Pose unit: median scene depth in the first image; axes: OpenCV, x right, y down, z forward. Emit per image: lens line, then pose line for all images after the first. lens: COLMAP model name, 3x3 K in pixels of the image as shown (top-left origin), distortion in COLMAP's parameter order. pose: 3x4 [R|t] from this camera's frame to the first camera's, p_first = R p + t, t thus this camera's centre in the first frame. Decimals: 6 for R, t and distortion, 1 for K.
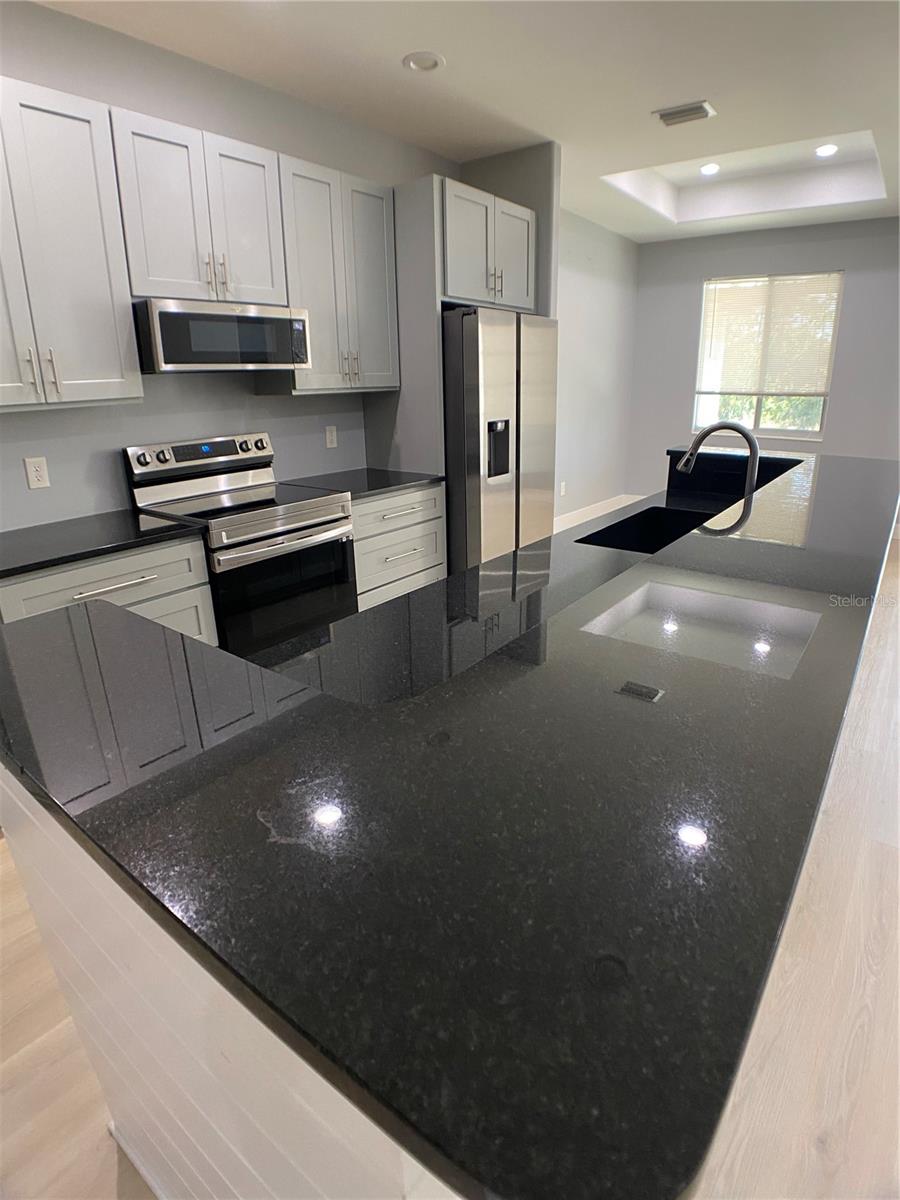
lens RADIAL K [[626.7, 0, 451.7], [0, 626.7, 598.1], [0, 0, 1]] dist [-0.087060, 0.007266]
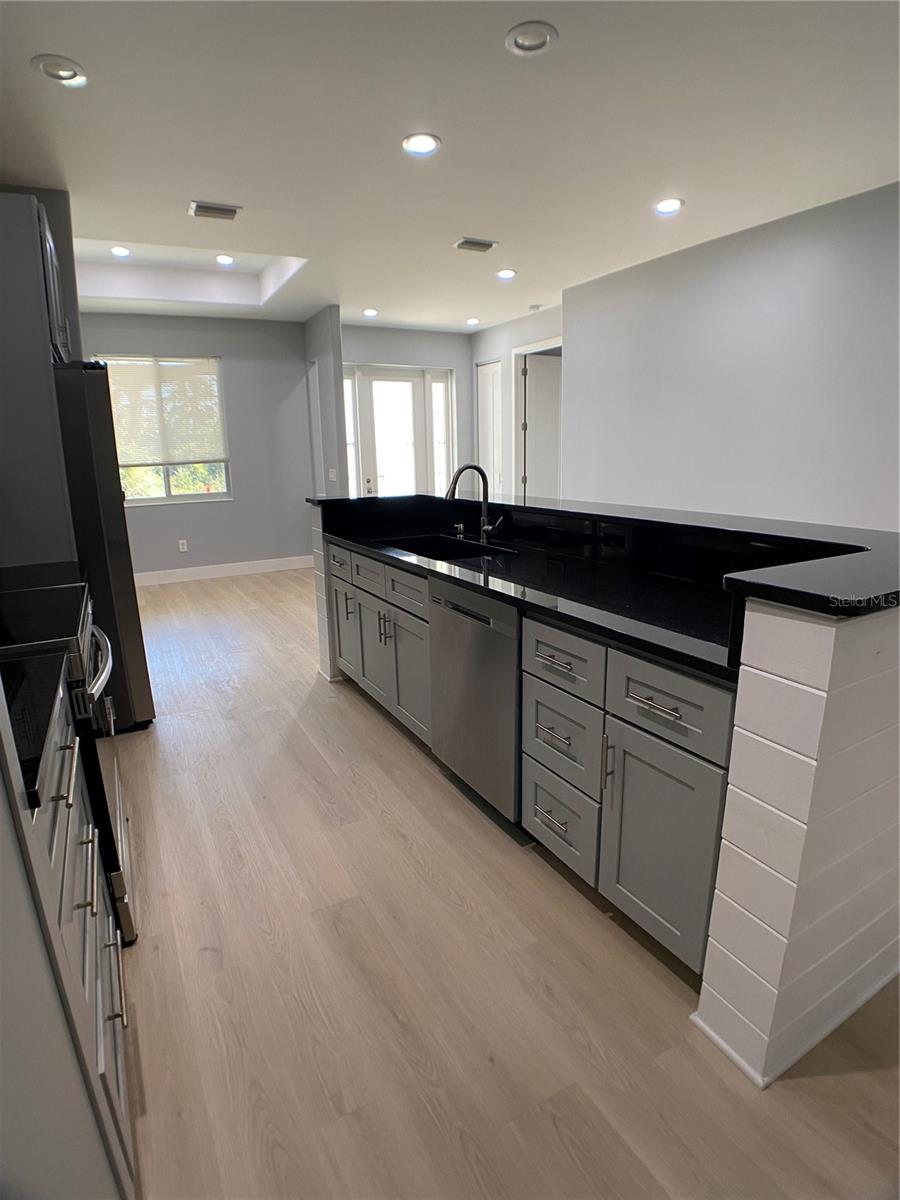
lens RADIAL K [[626.7, 0, 451.7], [0, 626.7, 598.1], [0, 0, 1]] dist [-0.087060, 0.007266]
pose [[0.398418, -0.202060, 0.894670, -0.588744], [0.311210, 0.947348, 0.075368, -0.072197], [-0.862793, 0.248402, 0.440323, 0.290342]]
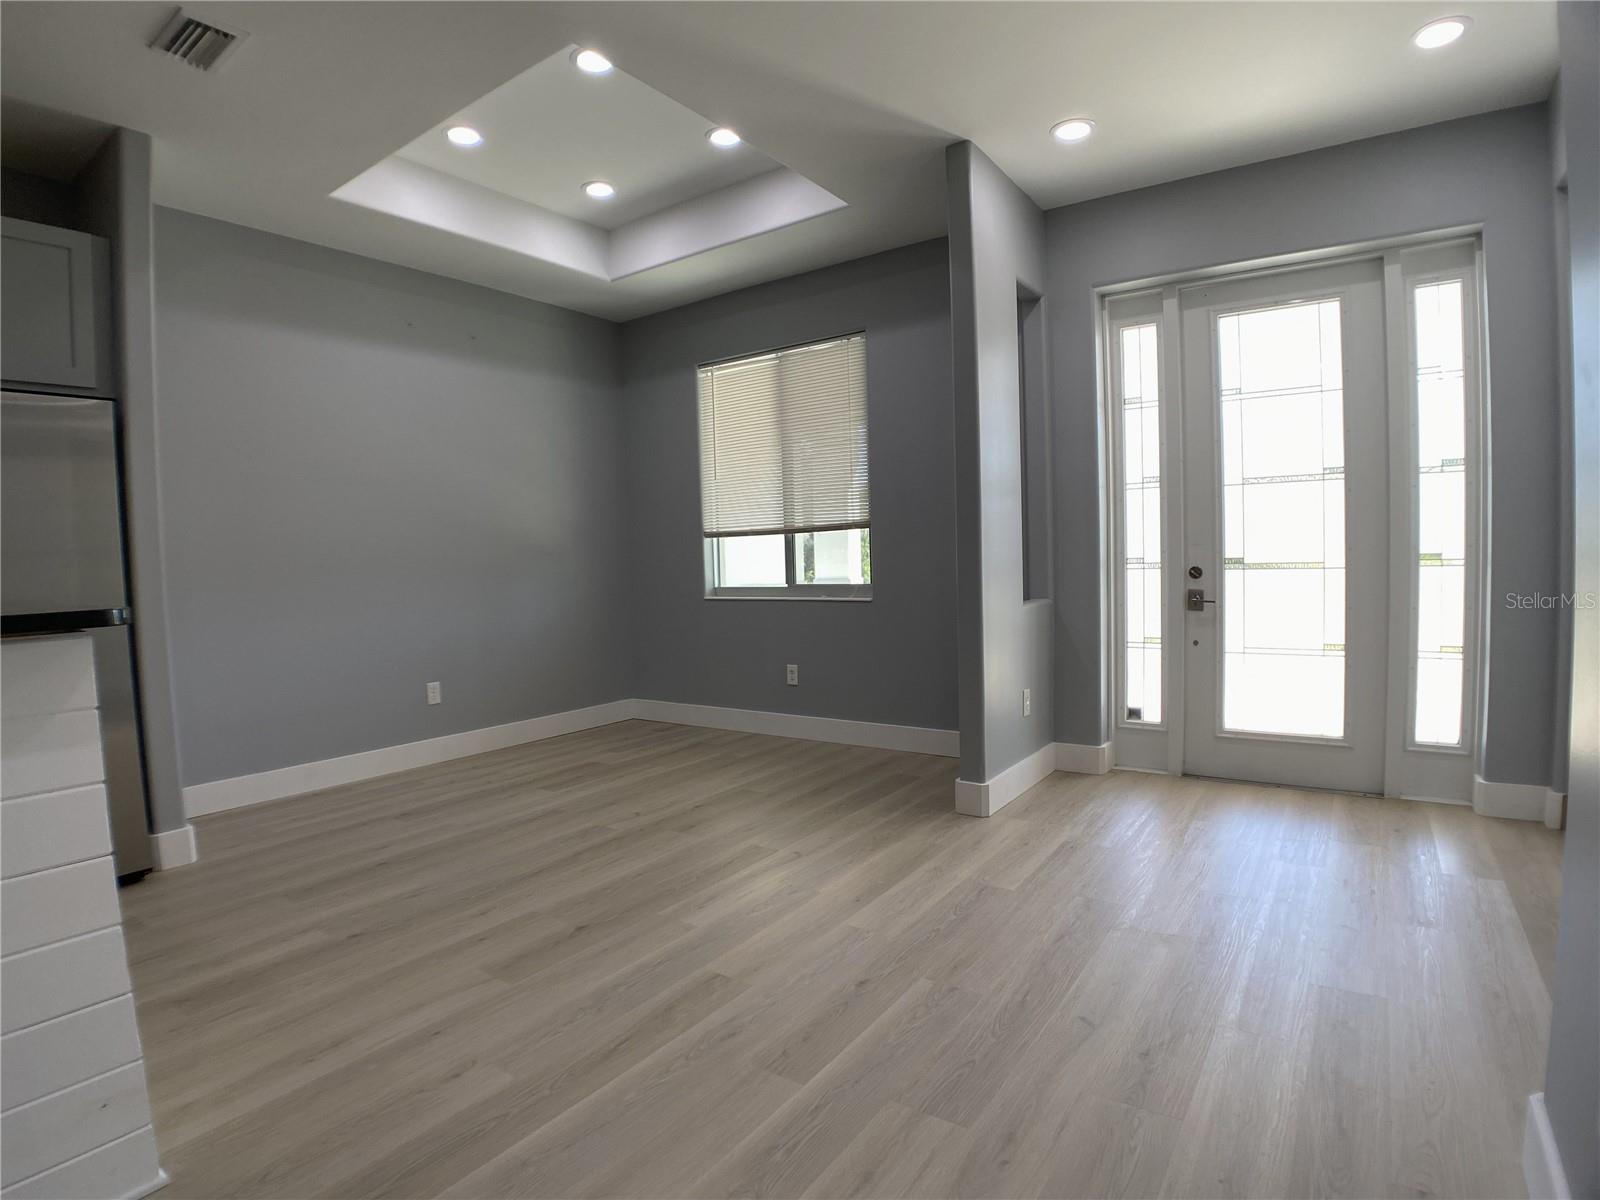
lens RADIAL K [[829.5, 0, 805.8], [0, 829.5, 602.5], [0, 0, 1]] dist [-0.107059, 0.023227]
pose [[0.998807, -0.017213, 0.045707, 0.938432], [0.029018, 0.961894, -0.271879, -0.069619], [-0.039285, 0.272881, 0.961245, 0.404251]]
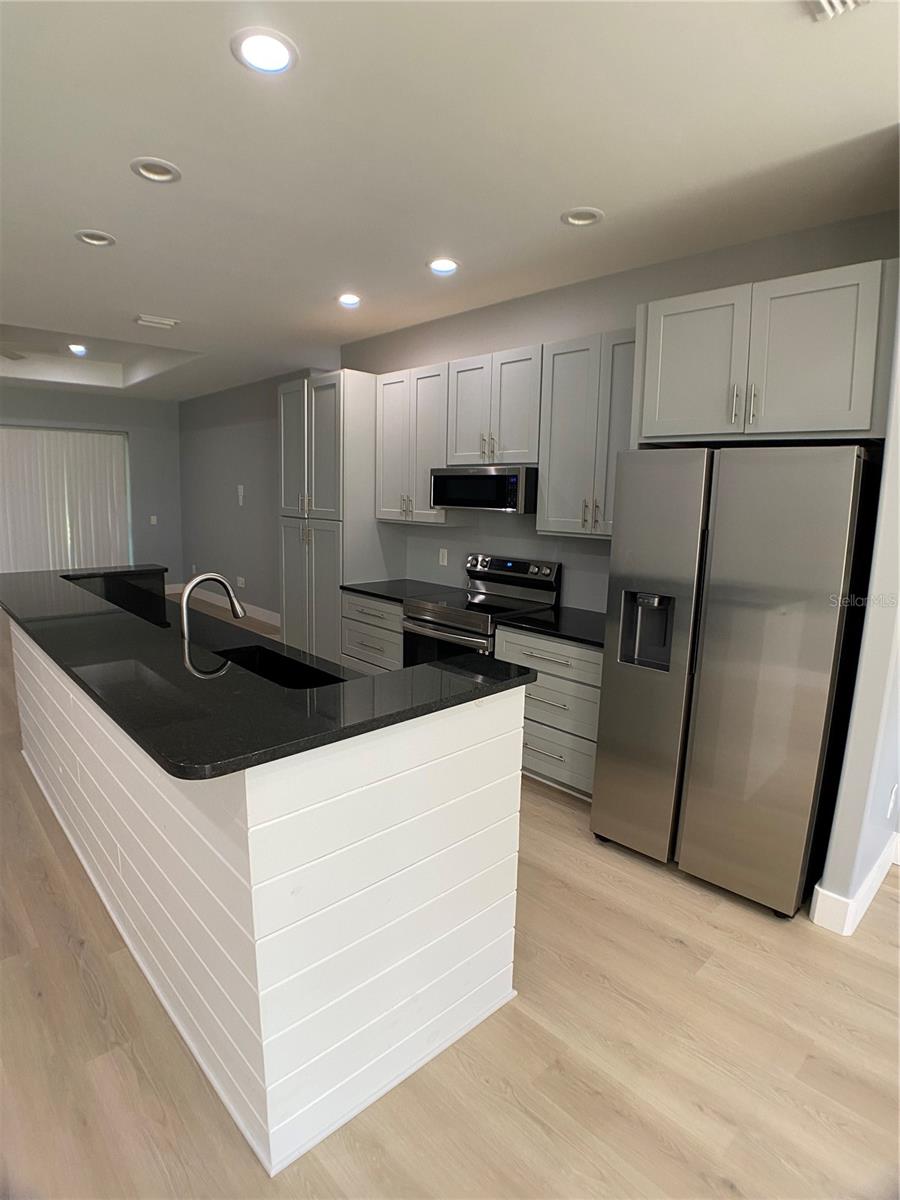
lens RADIAL K [[626.7, 0, 451.7], [0, 626.7, 598.1], [0, 0, 1]] dist [-0.087060, 0.007266]
pose [[-0.155256, 0.169394, -0.973243, 0.893128], [-0.346832, 0.913127, 0.214259, -0.386204], [0.924988, 0.370816, -0.083017, 0.920874]]
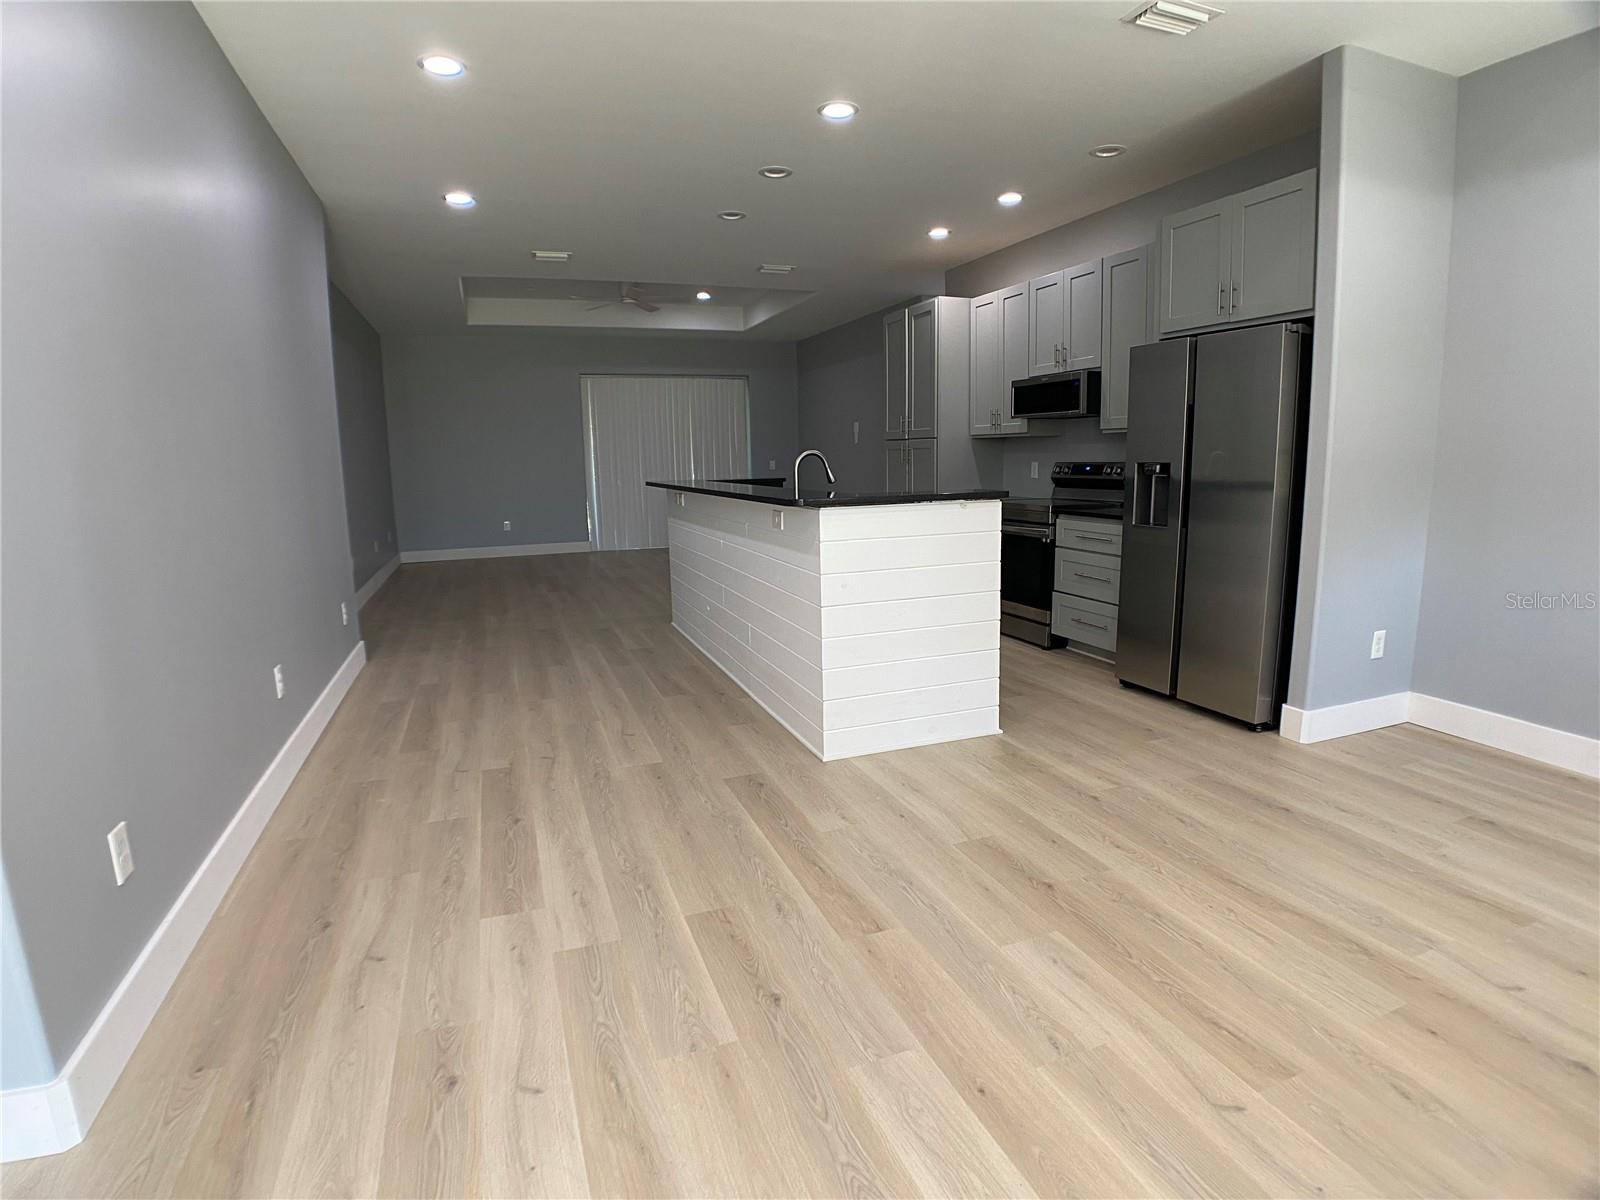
lens RADIAL K [[835.6, 0, 807.1], [0, 835.6, 604.3], [0, 0, 1]] dist [-0.087060, 0.007266]
pose [[-0.527635, 0.174586, -0.831337, 1.437730], [-0.253420, 0.901737, 0.350211, -0.418626], [0.810789, 0.395461, -0.431545, 1.280834]]
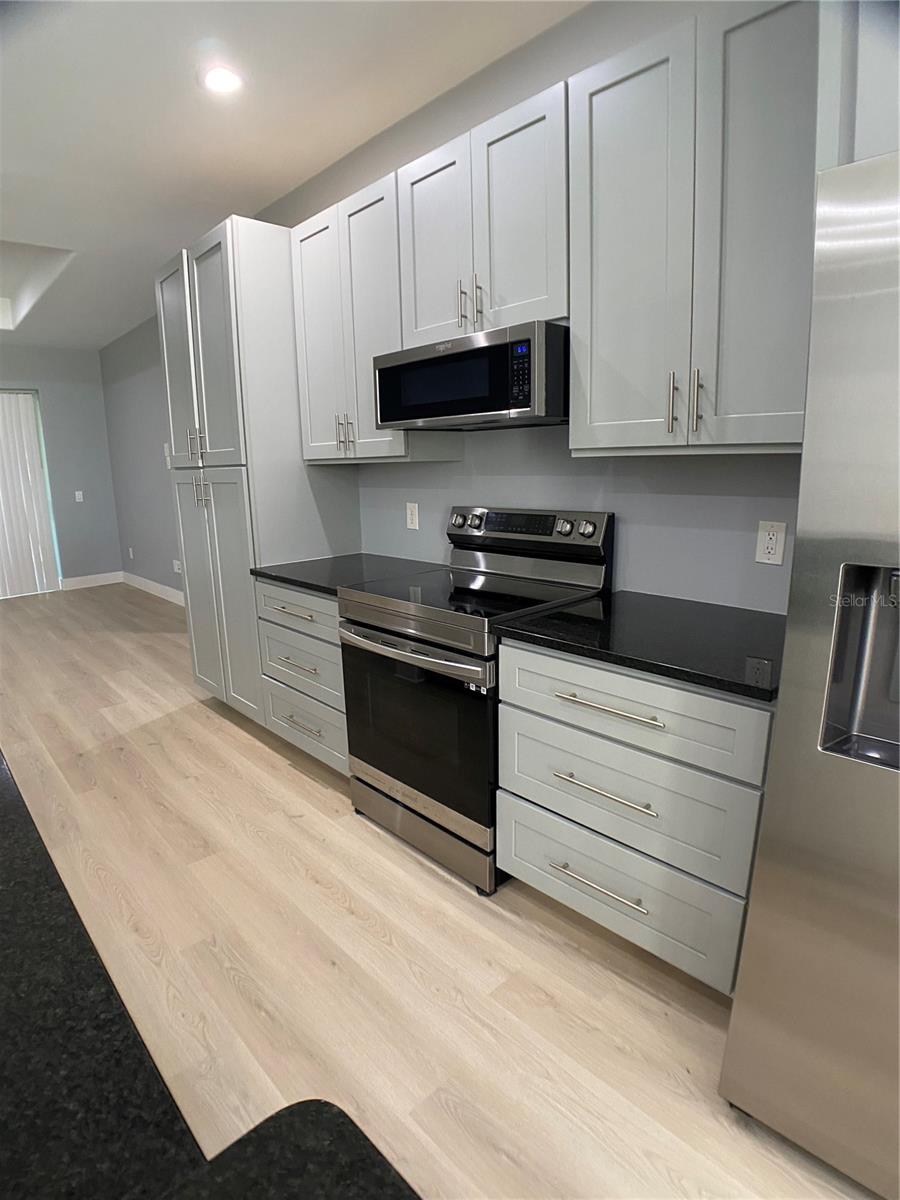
lens RADIAL K [[630.3, 0, 441.8], [0, 630.3, 613.6], [0, 0, 1]] dist [-0.087720, 0.000445]
pose [[-0.168325, 0.246064, -0.954526, 0.378949], [-0.300590, 0.909408, 0.287441, -0.303364], [0.938782, 0.335305, -0.079112, 0.908683]]
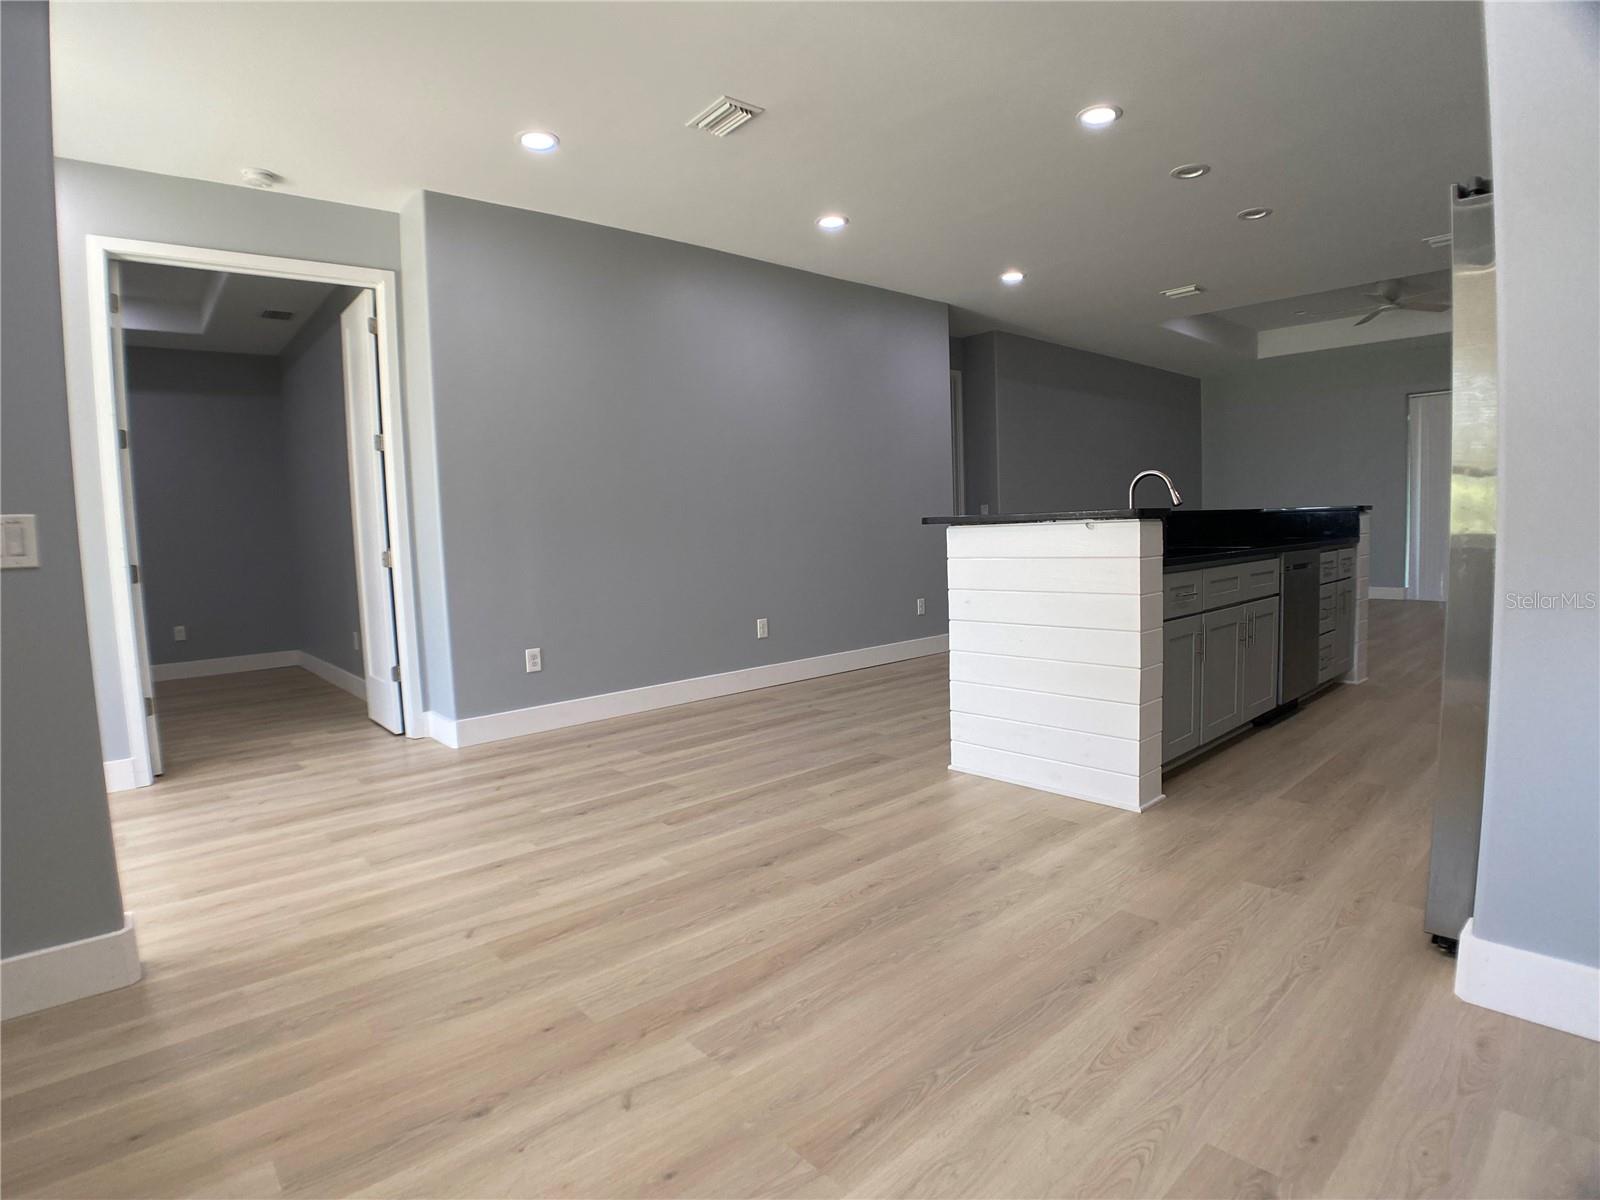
lens RADIAL K [[835.6, 0, 807.1], [0, 835.6, 604.3], [0, 0, 1]] dist [-0.087060, 0.007266]
pose [[-0.981909, 0.032797, 0.186490, 0.556660], [0.107495, 0.907345, 0.406411, -0.541740], [-0.155882, 0.419106, -0.894456, 1.847868]]
